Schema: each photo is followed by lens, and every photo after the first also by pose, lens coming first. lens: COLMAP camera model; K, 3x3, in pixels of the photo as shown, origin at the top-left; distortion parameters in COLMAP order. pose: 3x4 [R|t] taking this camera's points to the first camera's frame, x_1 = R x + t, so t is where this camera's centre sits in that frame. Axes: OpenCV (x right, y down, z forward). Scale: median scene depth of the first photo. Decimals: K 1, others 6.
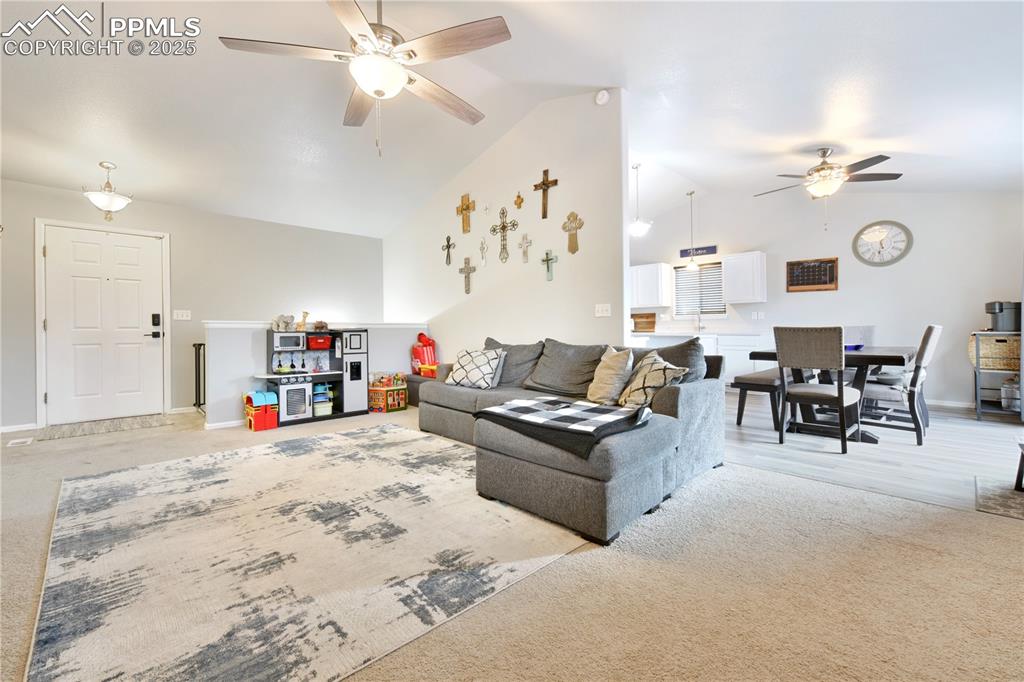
lens RADIAL K [[419.9, 0, 505.7], [0, 419.9, 326.7], [0, 0, 1]] dist [-0.001180, -0.000037]
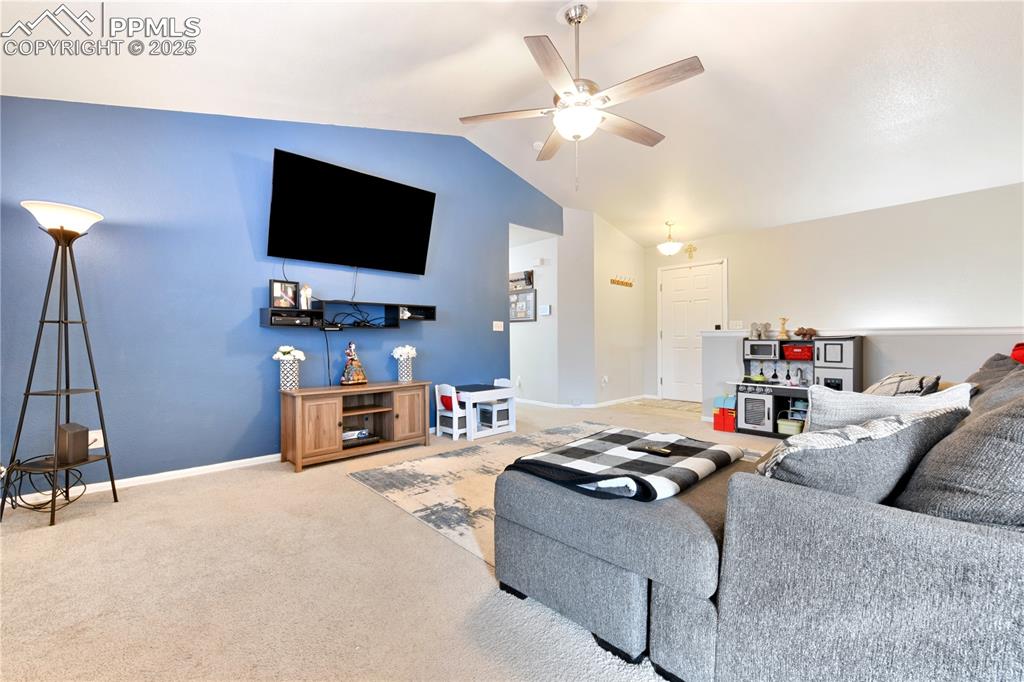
lens RADIAL K [[419.7, 0, 512.5], [0, 419.7, 342.5], [0, 0, 1]] dist [0.000409, 0.000008]
pose [[-0.008083, 0.012303, -0.999892, 1.225084], [0.010422, 0.999871, 0.012218, 0.000595], [0.999913, -0.010322, -0.008210, 1.148584]]
